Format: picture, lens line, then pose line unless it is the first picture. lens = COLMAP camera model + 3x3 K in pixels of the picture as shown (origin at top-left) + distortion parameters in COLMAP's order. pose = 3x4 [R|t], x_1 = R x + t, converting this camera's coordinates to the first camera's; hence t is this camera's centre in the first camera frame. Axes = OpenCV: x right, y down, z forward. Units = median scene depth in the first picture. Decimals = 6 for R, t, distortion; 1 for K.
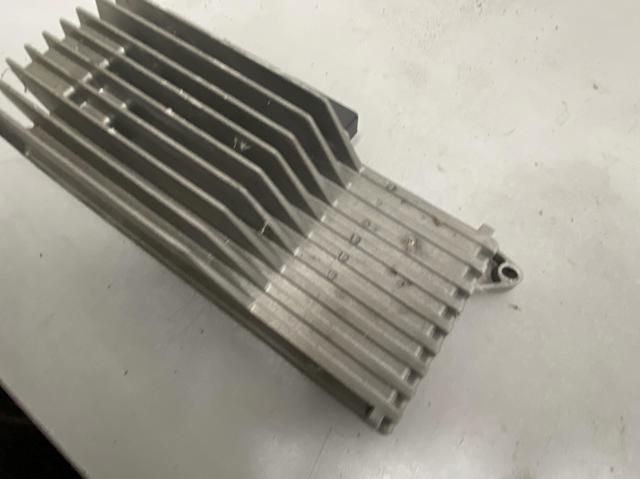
lens RADIAL K [[348.4, 0, 320.0], [0, 348.4, 239.5], [0, 0, 1]] dist [-0.000750, -0.000260]
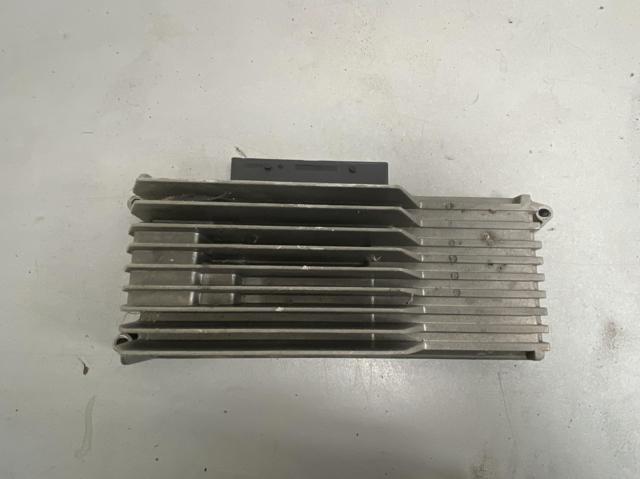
lens RADIAL K [[348.4, 0, 320.0], [0, 348.4, 239.5], [0, 0, 1]] dist [-0.000750, -0.000260]
pose [[0.826231, -0.551255, 0.116020, -0.409336], [0.523002, 0.827159, 0.205614, -0.574007], [-0.209313, -0.109206, 0.971732, -0.143524]]
